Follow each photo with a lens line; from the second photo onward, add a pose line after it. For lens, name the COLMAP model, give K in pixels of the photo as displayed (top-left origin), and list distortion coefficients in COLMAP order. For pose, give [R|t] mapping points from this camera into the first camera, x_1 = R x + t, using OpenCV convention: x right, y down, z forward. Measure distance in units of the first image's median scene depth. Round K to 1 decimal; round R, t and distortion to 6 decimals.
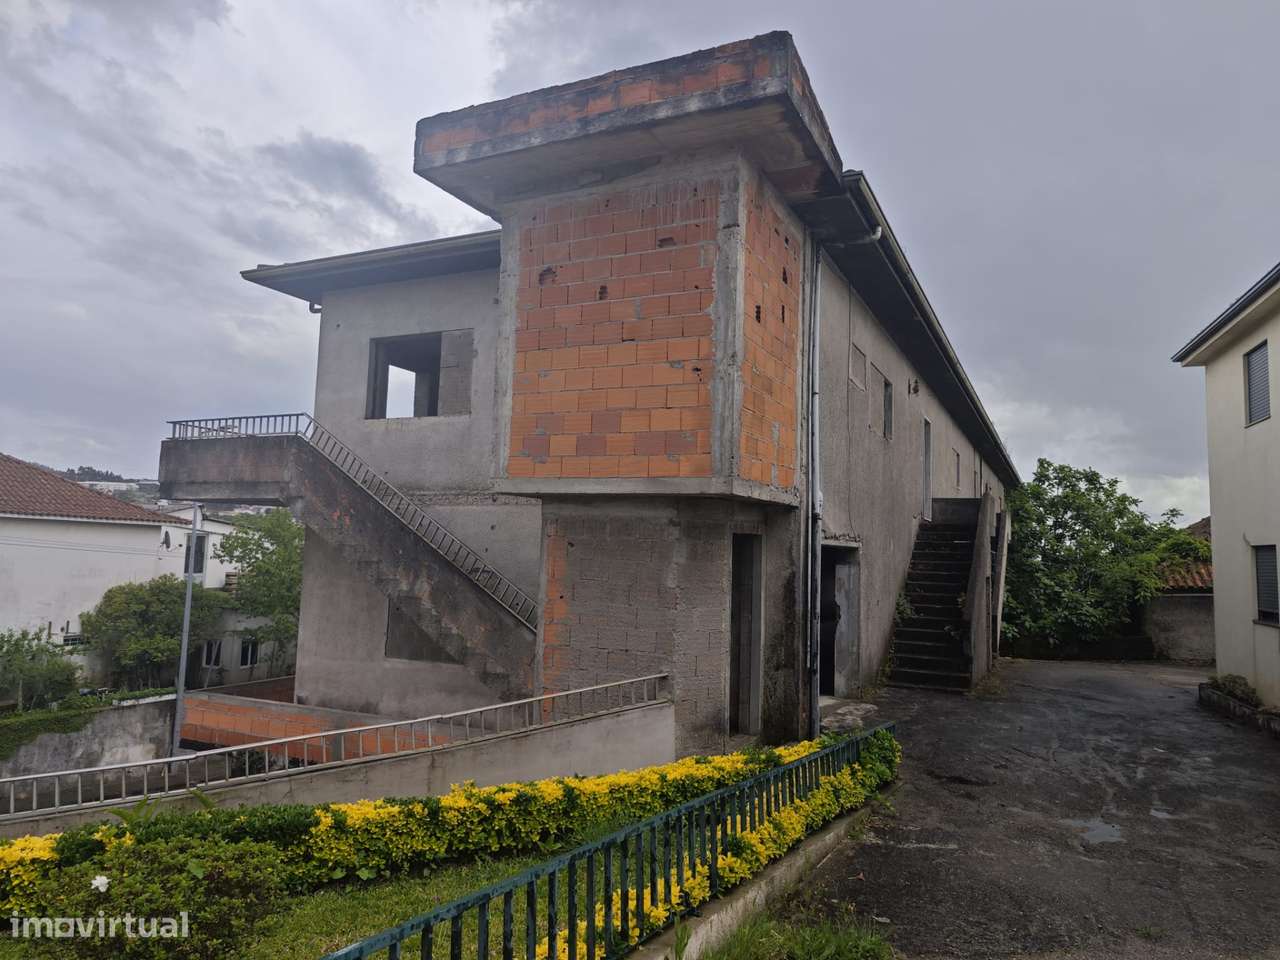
lens RADIAL K [[844.0, 0, 640.0], [0, 844.0, 480.0], [0, 0, 1]] dist [0.004241, -0.002493]
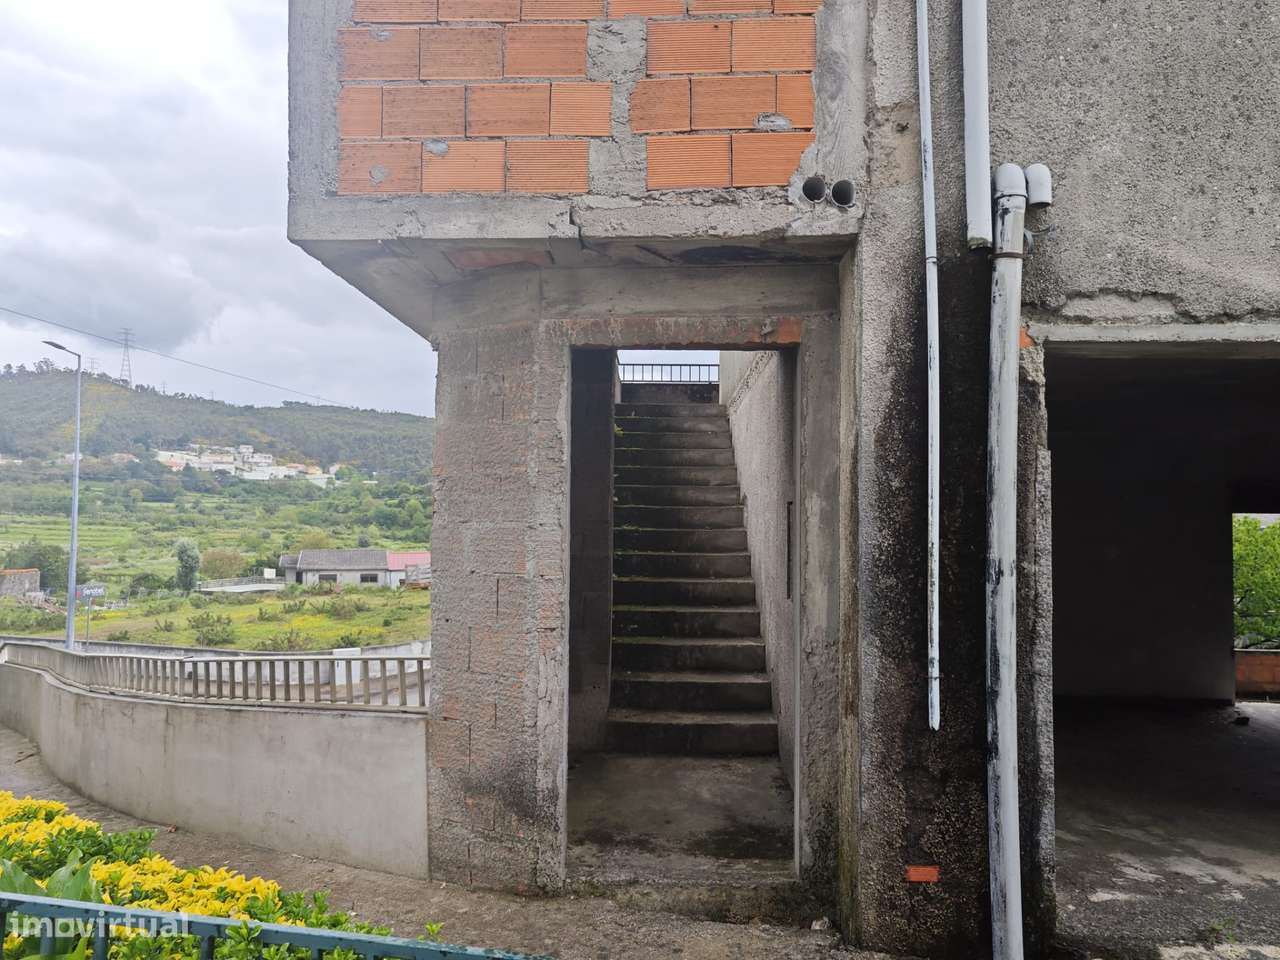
lens RADIAL K [[843.6, 0, 628.1], [0, 843.6, 488.0], [0, 0, 1]] dist [0.003822, 0.000742]
pose [[0.406043, -0.057116, -0.912067, 0.476845], [0.082138, 0.996286, -0.025823, 0.140832], [0.910155, -0.064430, 0.409227, 0.826430]]
